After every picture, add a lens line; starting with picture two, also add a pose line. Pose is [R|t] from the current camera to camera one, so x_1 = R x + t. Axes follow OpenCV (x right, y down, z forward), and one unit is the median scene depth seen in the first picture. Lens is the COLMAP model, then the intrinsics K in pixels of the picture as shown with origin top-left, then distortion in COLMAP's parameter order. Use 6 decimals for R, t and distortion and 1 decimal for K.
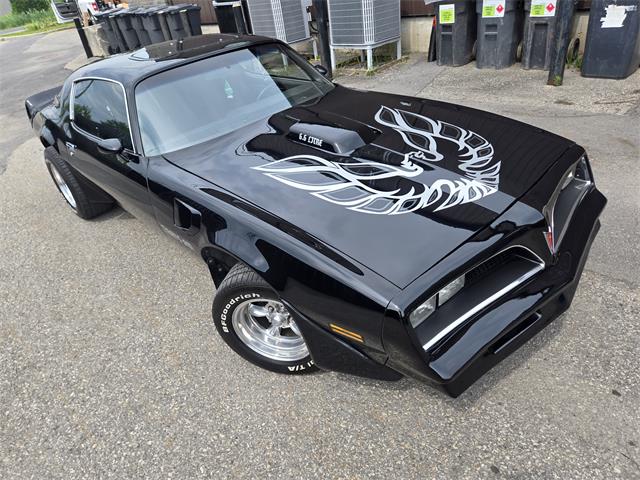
lens RADIAL K [[431.3, 0, 313.4], [0, 431.3, 233.8], [0, 0, 1]] dist [0.050341, -0.044258]
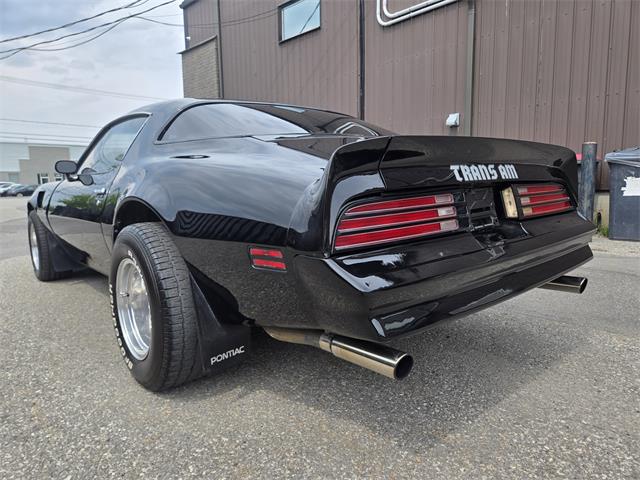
lens RADIAL K [[431.3, 0, 317.1], [0, 431.3, 236.1], [0, 0, 1]] dist [0.050341, -0.044258]
pose [[0.989988, 0.133654, -0.045396, -0.068626], [-0.140009, 0.888923, -0.436134, 0.451775], [-0.017937, 0.438123, 0.898736, 0.191428]]
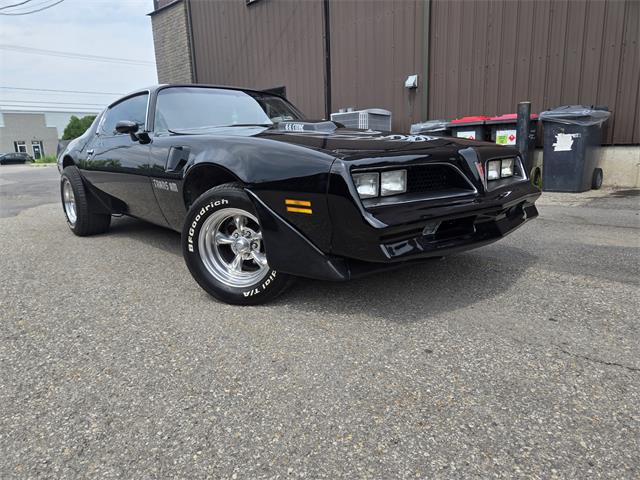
lens RADIAL K [[431.3, 0, 315.2], [0, 431.3, 236.6], [0, 0, 1]] dist [0.050341, -0.044258]
pose [[0.993439, 0.113809, -0.011209, 0.115322], [-0.110083, 0.925131, -0.363337, 0.575030], [-0.030981, 0.362187, 0.931591, -0.013706]]
